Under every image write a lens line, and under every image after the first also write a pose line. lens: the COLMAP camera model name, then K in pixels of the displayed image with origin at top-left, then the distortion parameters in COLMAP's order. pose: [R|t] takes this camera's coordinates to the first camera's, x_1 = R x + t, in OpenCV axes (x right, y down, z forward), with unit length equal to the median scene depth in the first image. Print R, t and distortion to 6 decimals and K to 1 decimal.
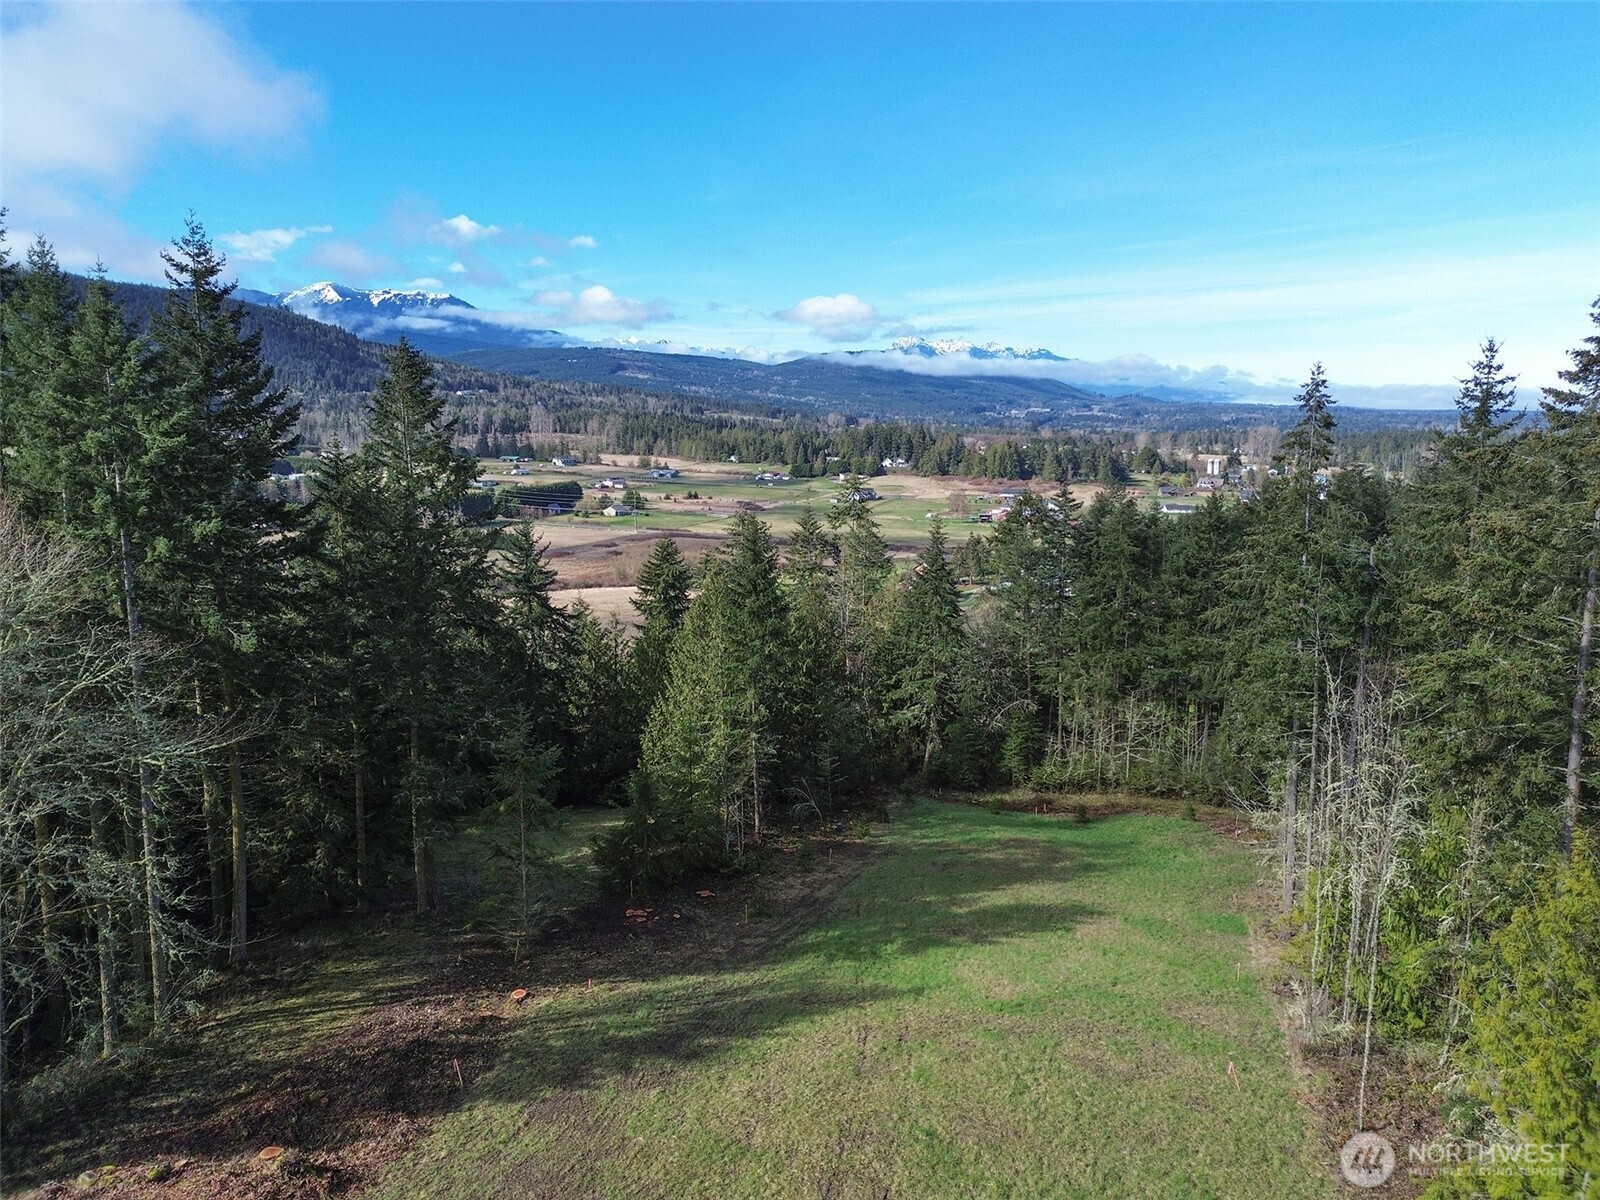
lens RADIAL K [[1250.0, 0, 824.0], [0, 1250.0, 601.2], [0, 0, 1]] dist [0.083987, -0.005223]
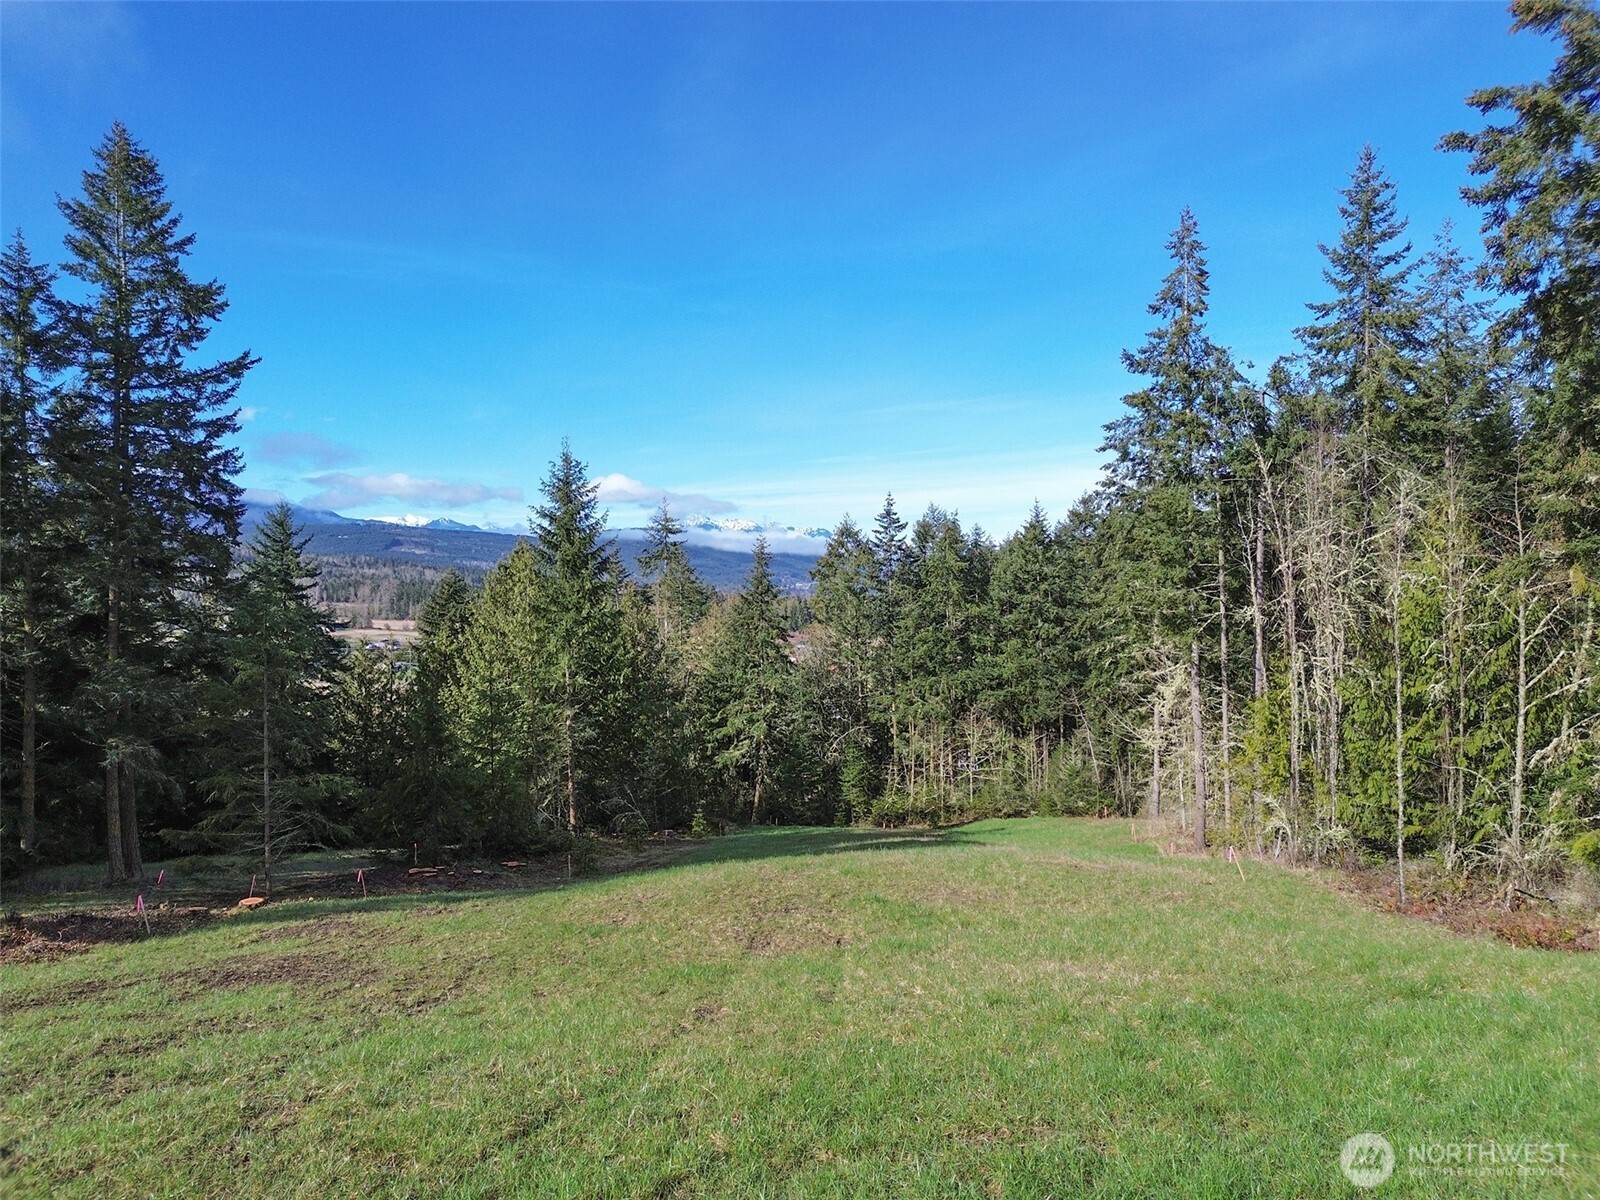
lens RADIAL K [[1208.8, 0, 855.2], [0, 1208.8, 603.4], [0, 0, 1]] dist [0.172803, -0.258696]
pose [[0.980051, -0.021552, 0.197572, -0.020032], [0.051158, 0.987962, -0.145995, 0.117280], [-0.192047, 0.153190, 0.969356, 0.108520]]
